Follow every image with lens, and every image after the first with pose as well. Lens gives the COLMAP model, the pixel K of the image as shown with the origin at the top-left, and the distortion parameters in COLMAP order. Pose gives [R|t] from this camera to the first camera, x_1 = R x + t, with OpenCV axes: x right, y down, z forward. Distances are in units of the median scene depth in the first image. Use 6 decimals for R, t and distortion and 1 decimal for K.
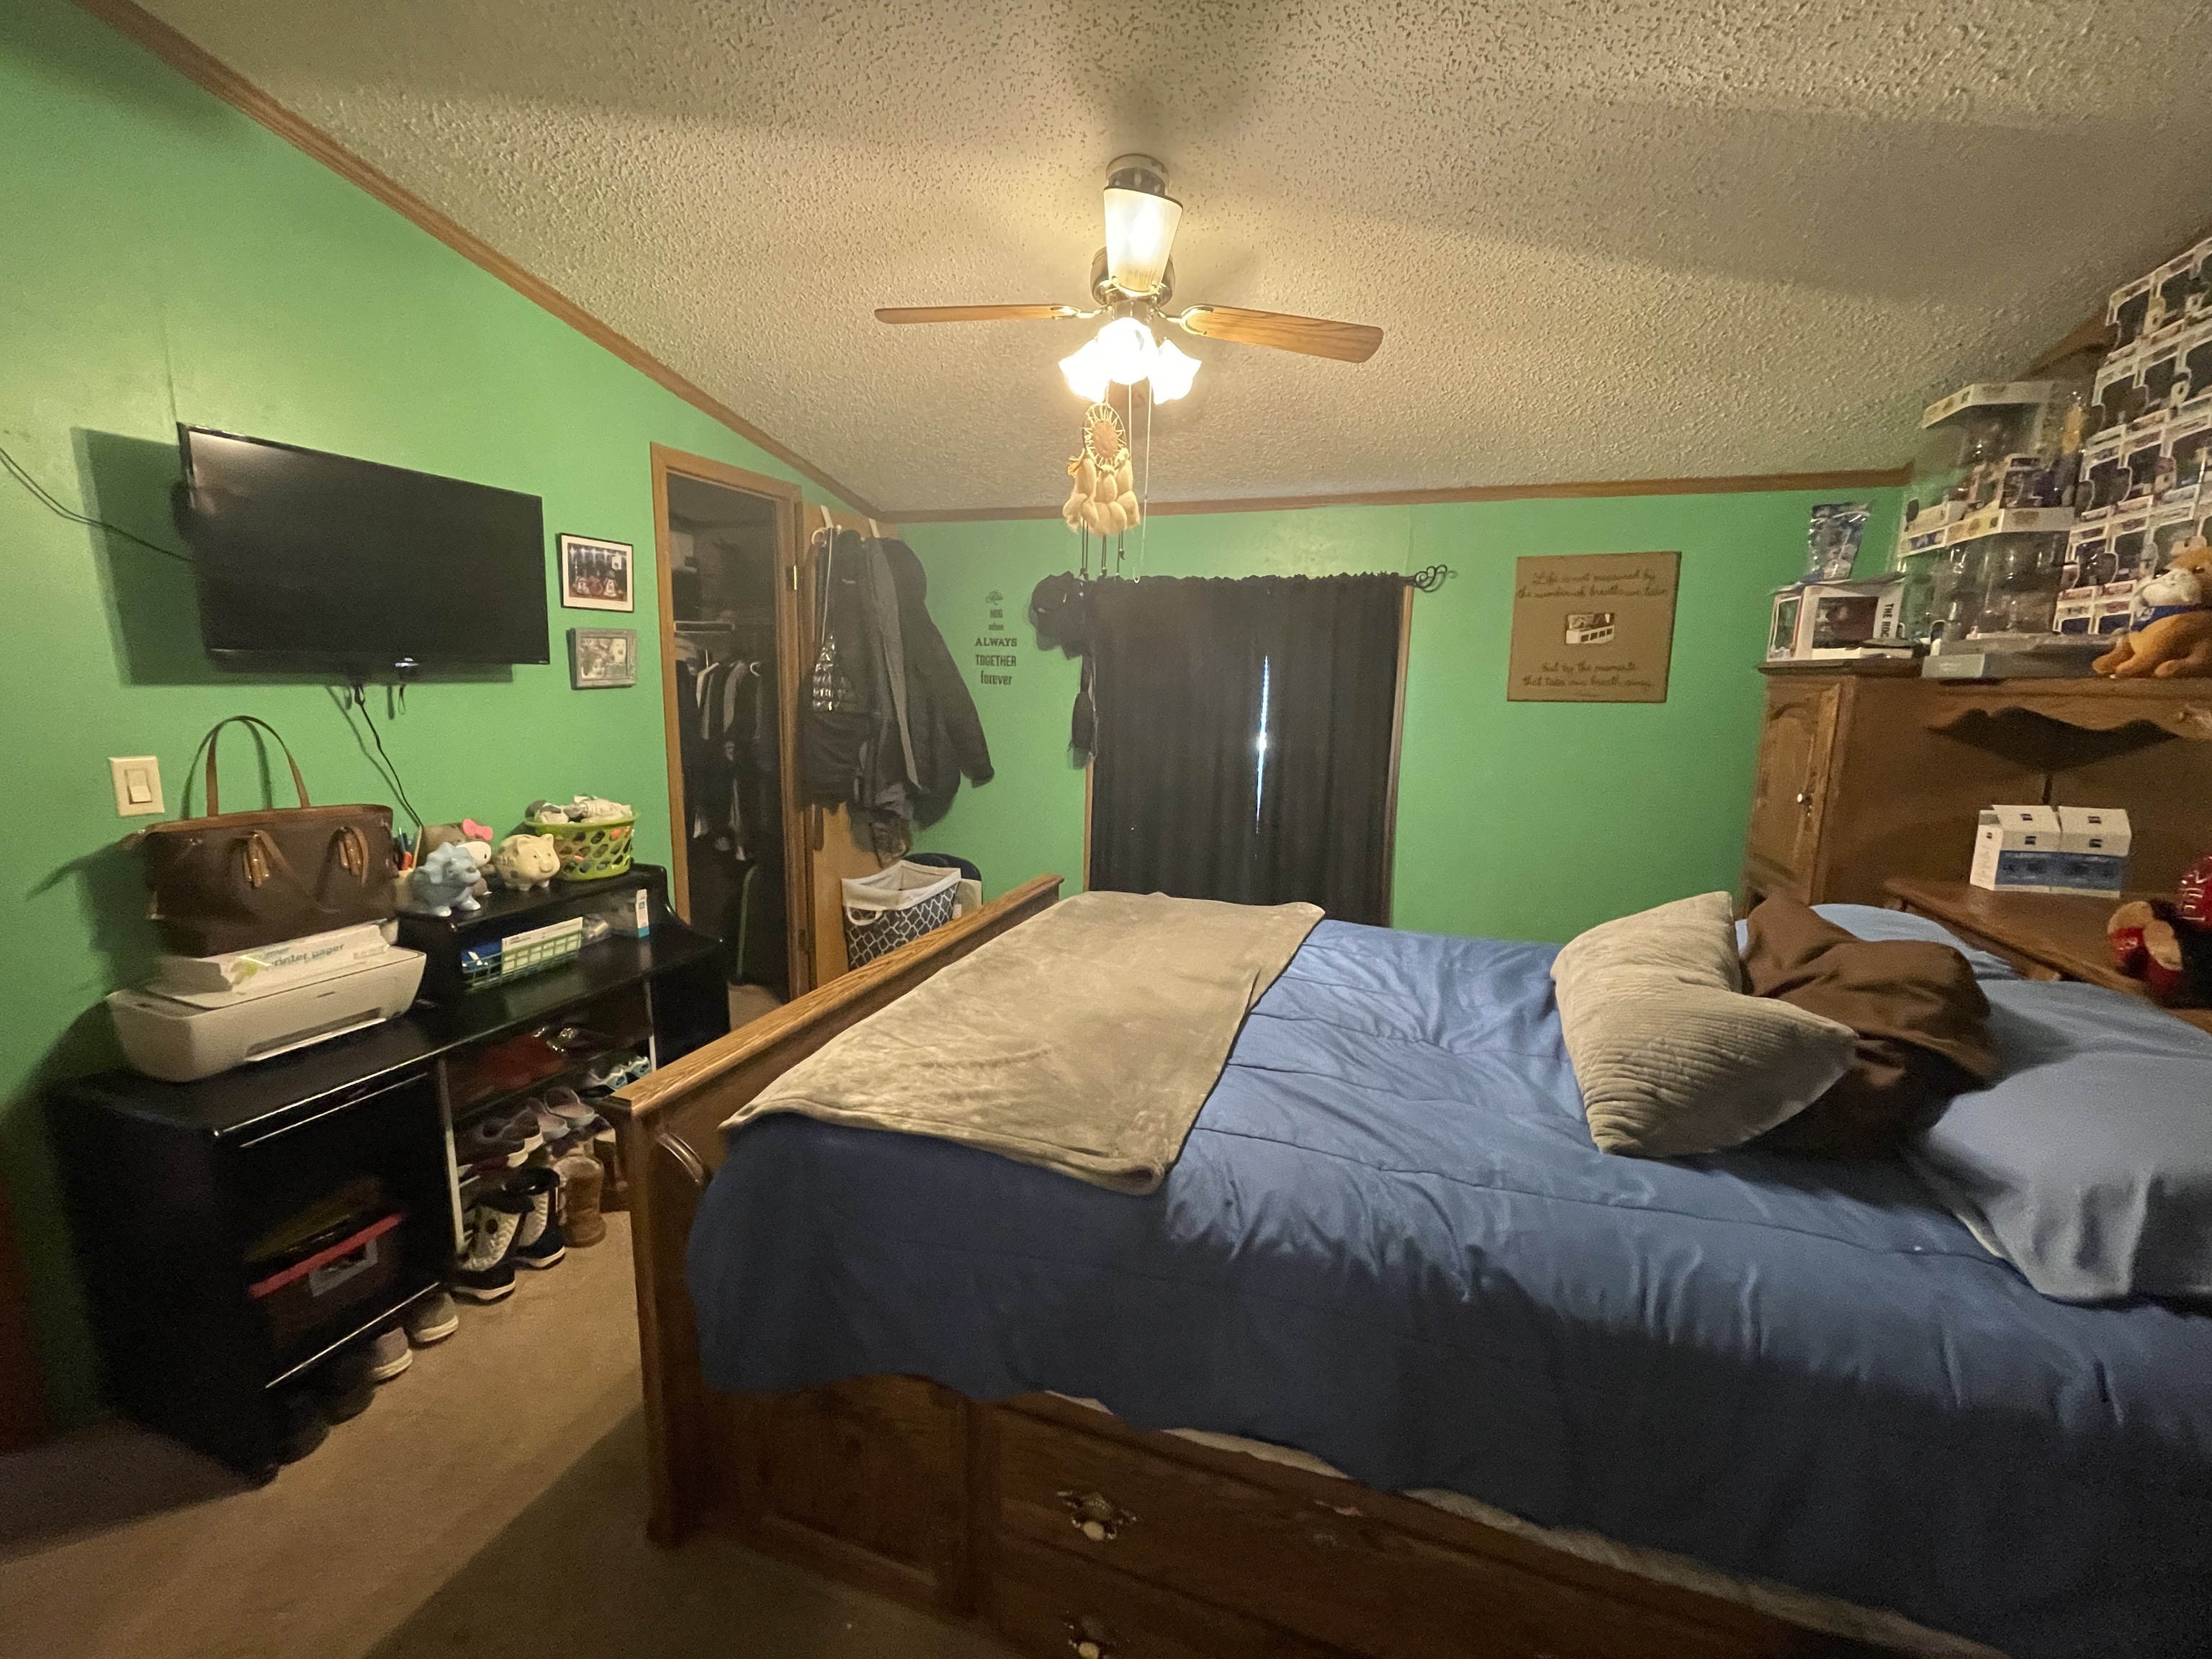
lens RADIAL K [[904.6, 0, 1106.0], [0, 904.6, 829.5], [0, 0, 1]] dist [0.001682, -0.000221]
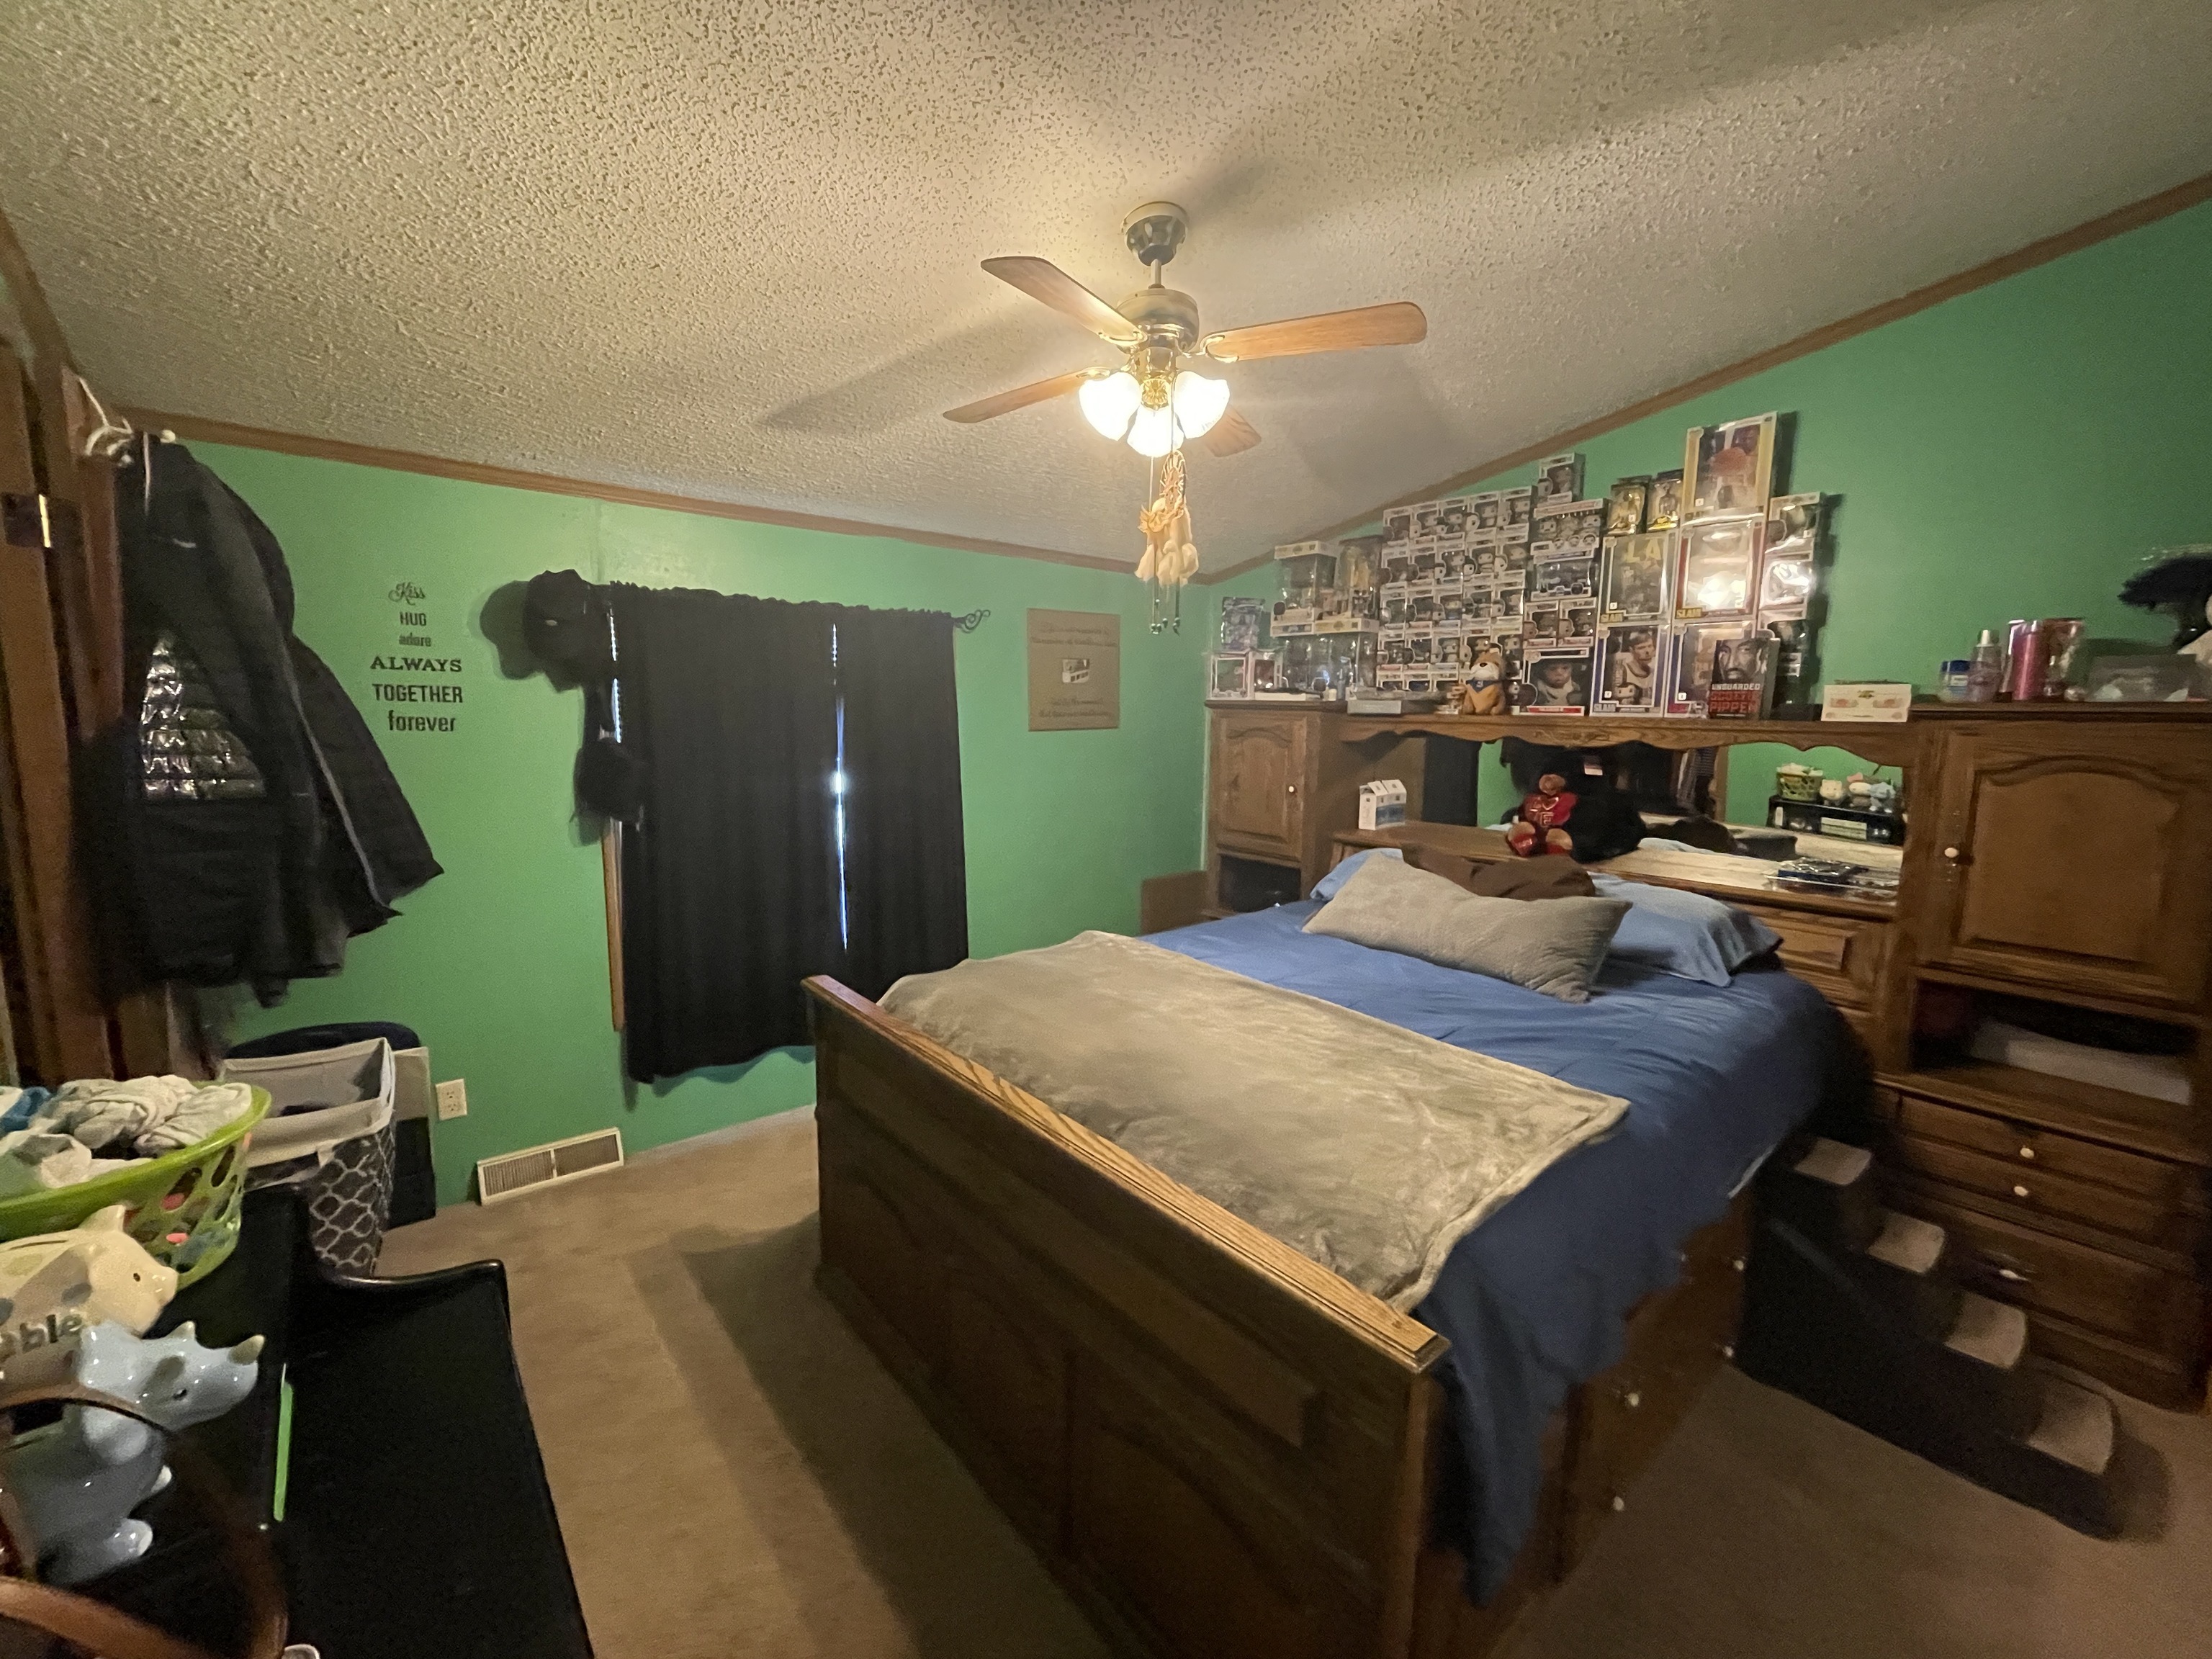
lens RADIAL K [[904.6, 0, 1106.0], [0, 904.6, 829.5], [0, 0, 1]] dist [0.001682, -0.000221]
pose [[0.505964, -0.129018, 0.852851, -0.524118], [0.143127, 0.987601, 0.064491, -0.080497], [-0.850597, 0.089436, 0.518156, 0.338855]]
